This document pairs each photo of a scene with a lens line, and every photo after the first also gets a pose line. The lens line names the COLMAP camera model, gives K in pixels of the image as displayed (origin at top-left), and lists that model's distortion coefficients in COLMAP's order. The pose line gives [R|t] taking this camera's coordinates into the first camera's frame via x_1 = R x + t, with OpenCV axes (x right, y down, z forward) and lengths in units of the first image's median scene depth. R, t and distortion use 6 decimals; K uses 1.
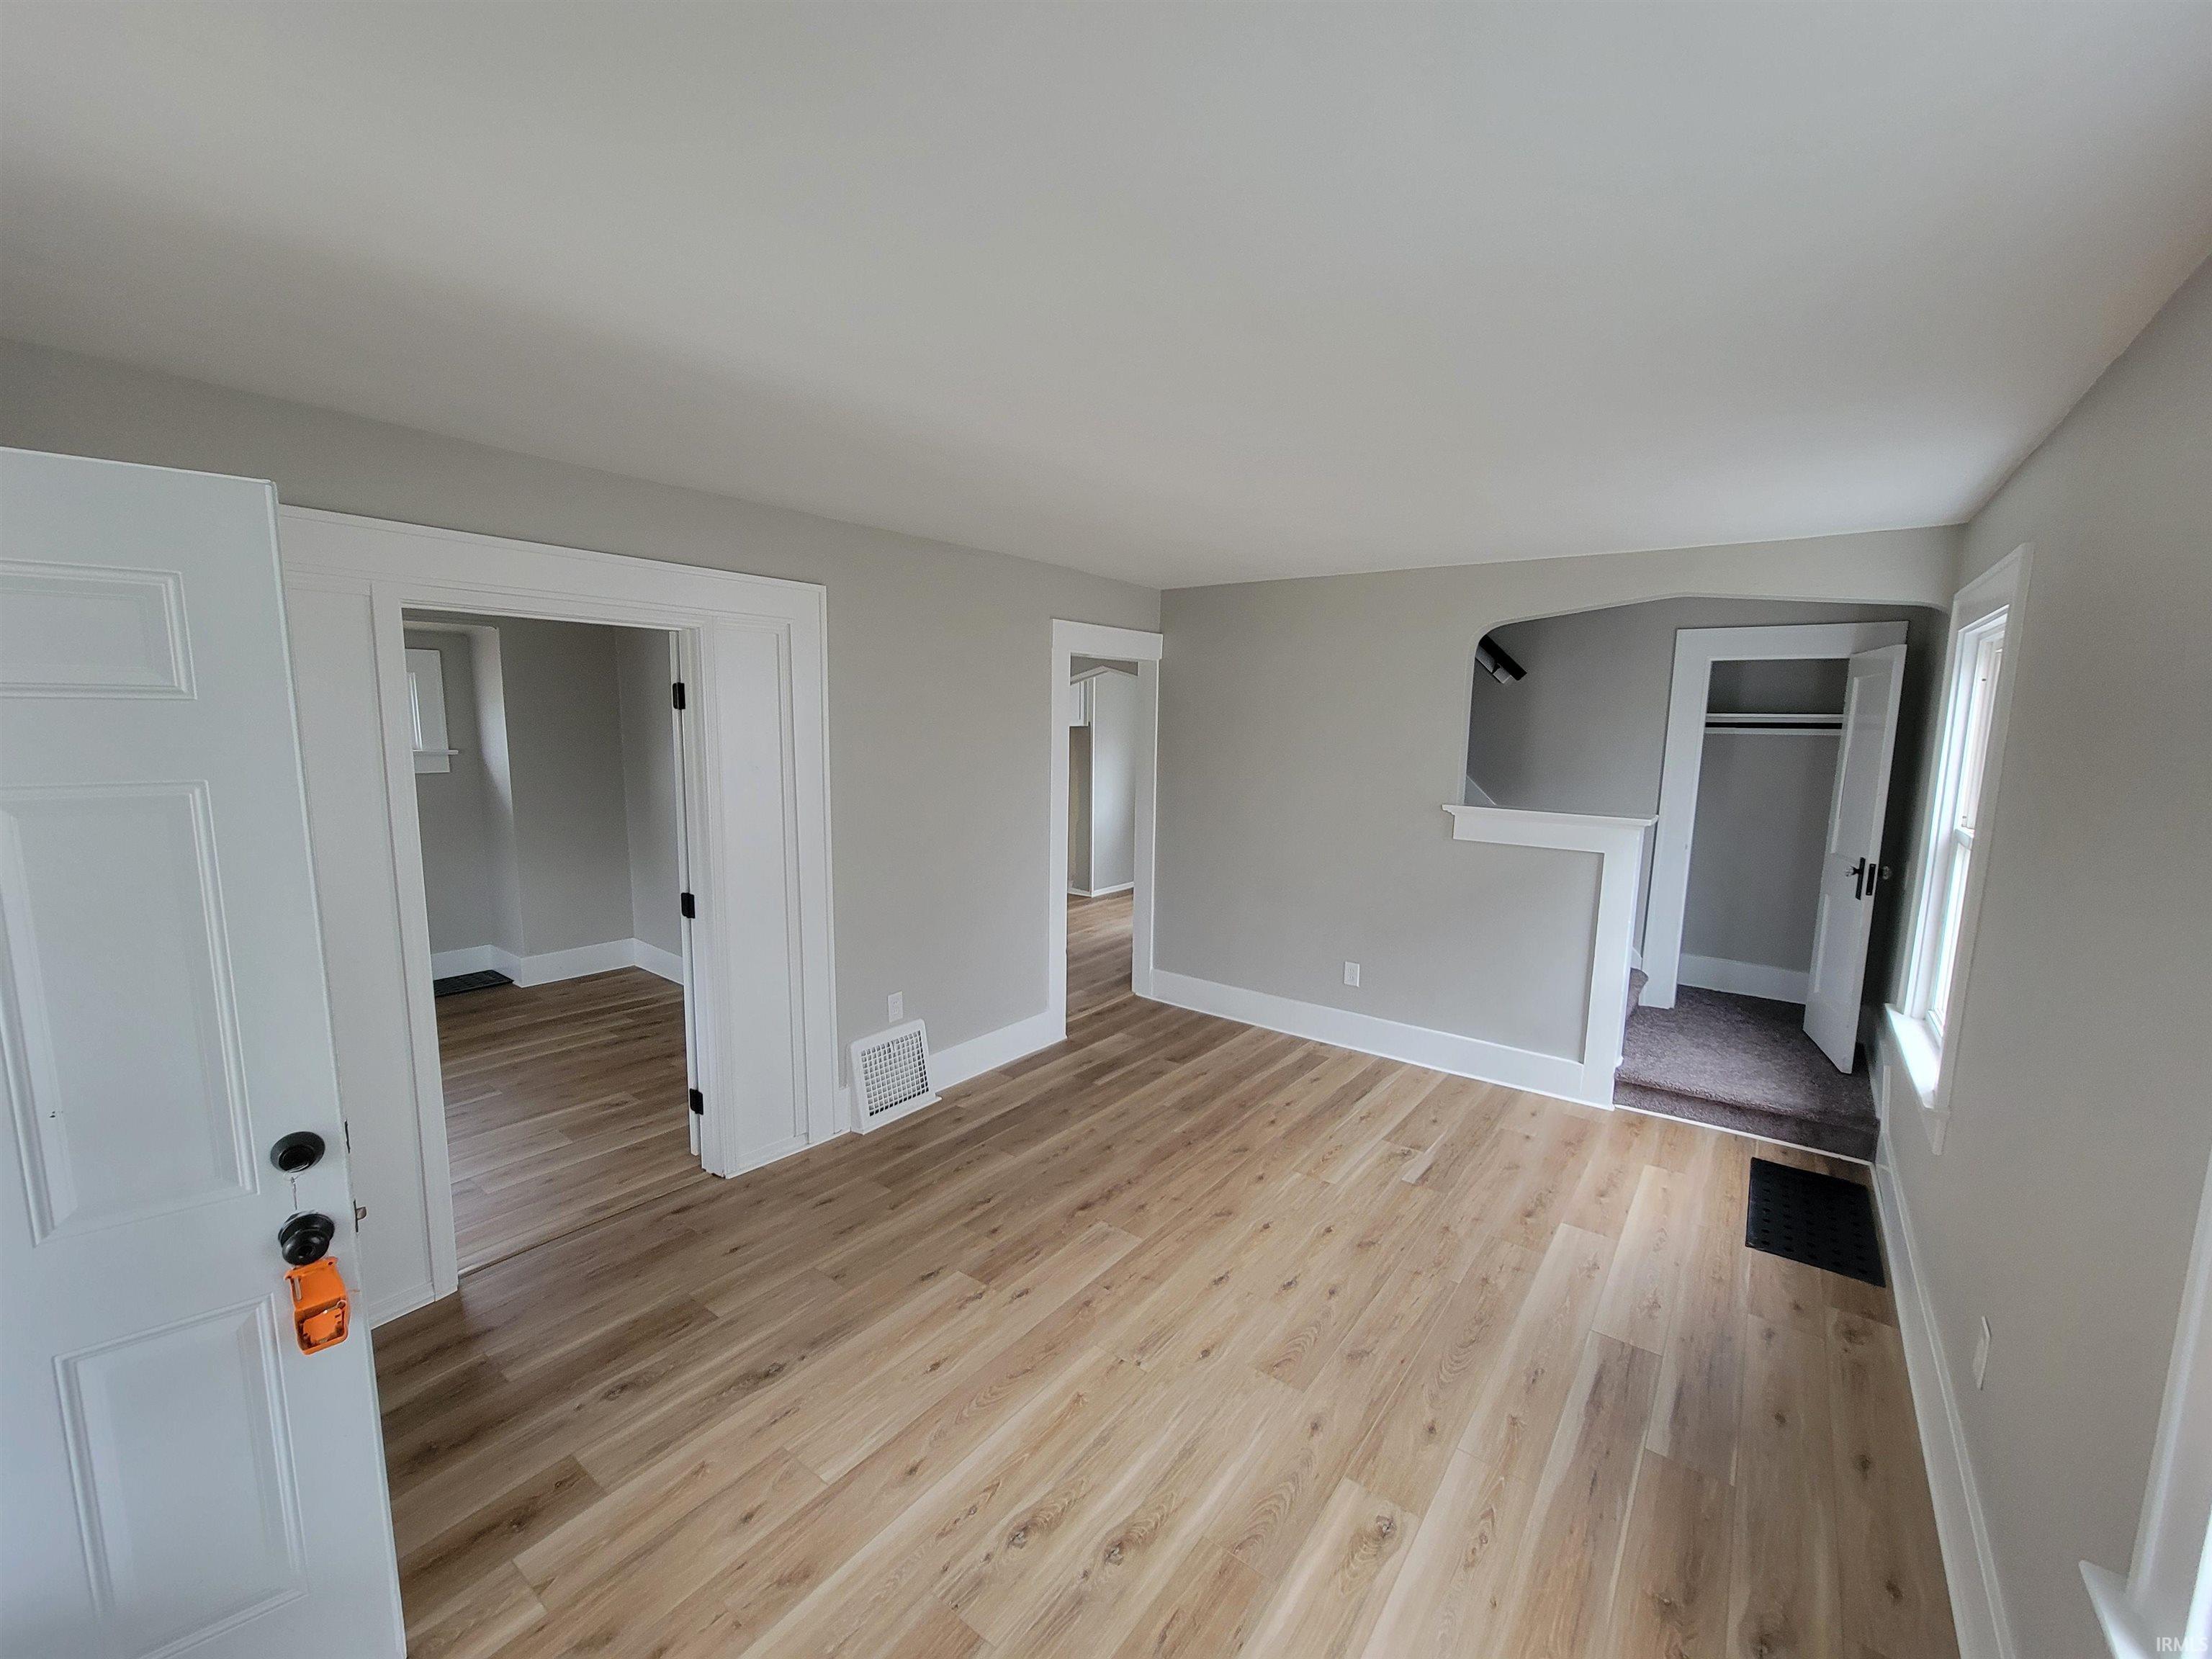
lens RADIAL K [[903.0, 0, 1094.8], [0, 903.0, 849.2], [0, 0, 1]] dist [-0.006979, 0.003322]
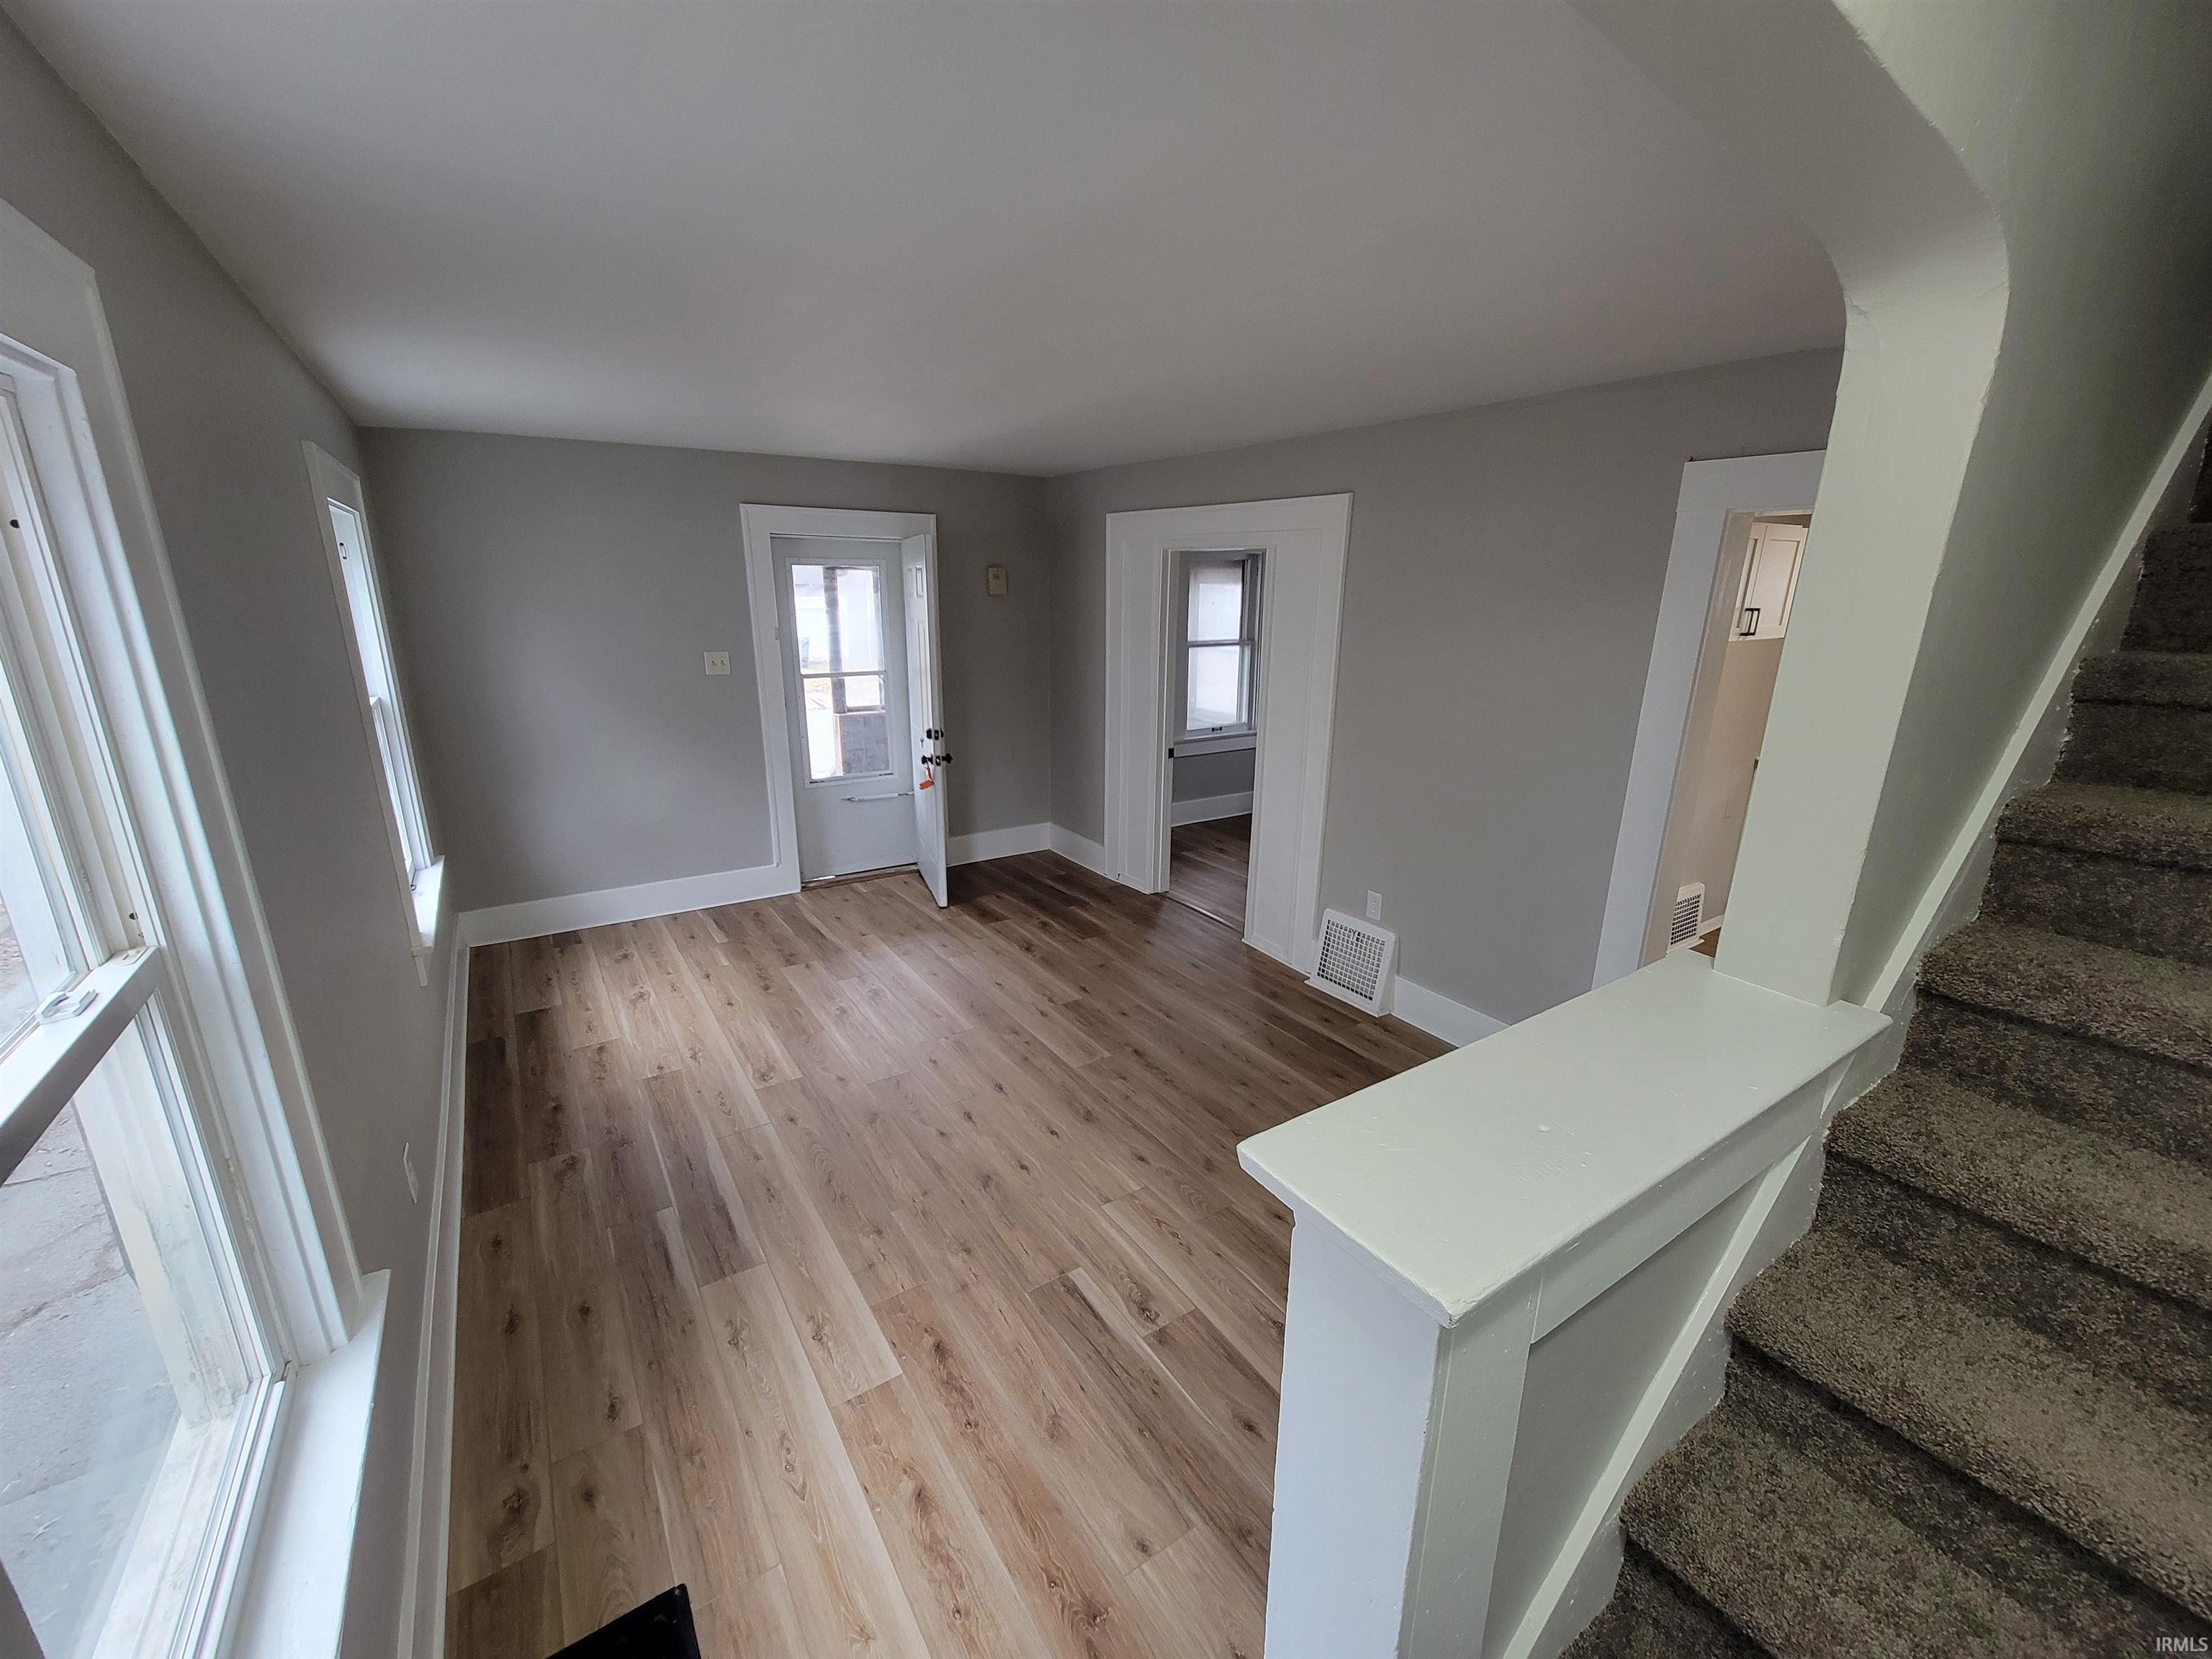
lens RADIAL K [[903.0, 0, 1118.4], [0, 903.0, 834.5], [0, 0, 1]] dist [-0.006979, 0.003322]
pose [[-0.316880, 0.238538, -0.917980, 1.159697], [-0.152431, 0.942469, 0.297519, -0.236202], [0.936137, 0.234206, -0.262289, 1.436673]]
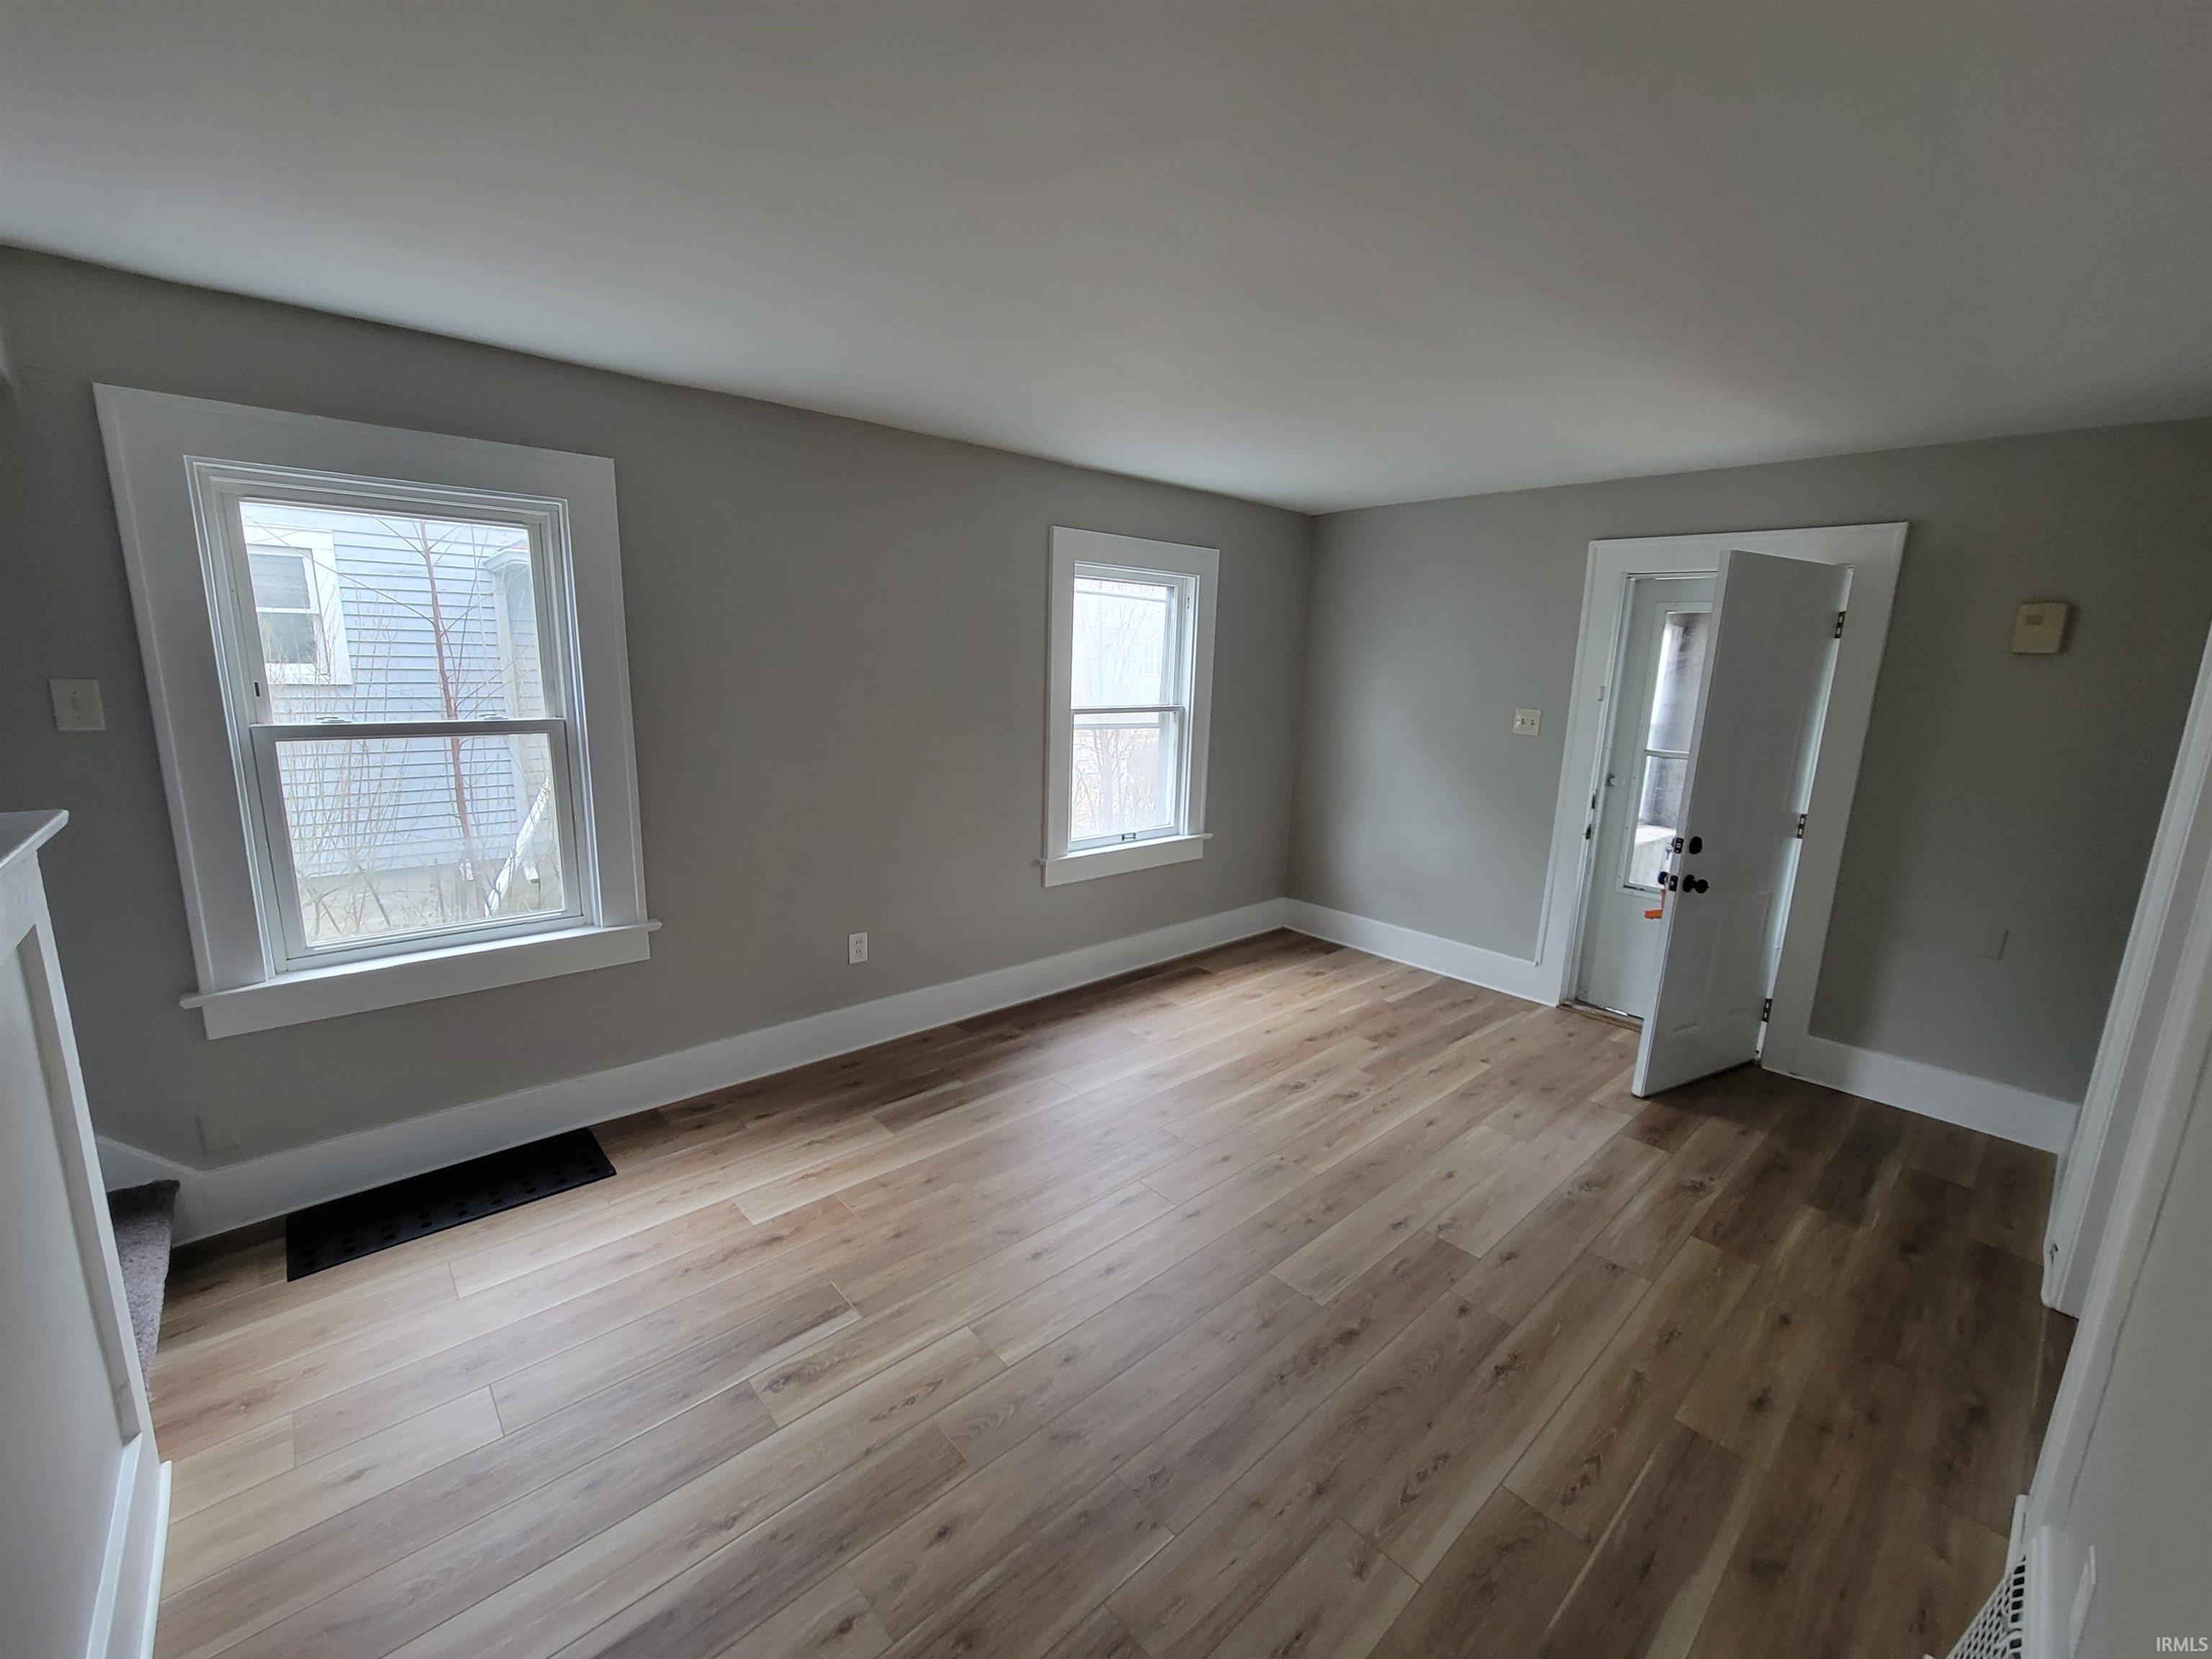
lens RADIAL K [[903.0, 0, 1100.9], [0, 903.0, 829.4], [0, 0, 1]] dist [-0.006979, 0.003322]
pose [[-0.982527, -0.075020, 0.170331, 0.104479], [-0.014785, 0.943736, 0.330370, -0.241546], [-0.185531, 0.322079, -0.928355, 1.848413]]
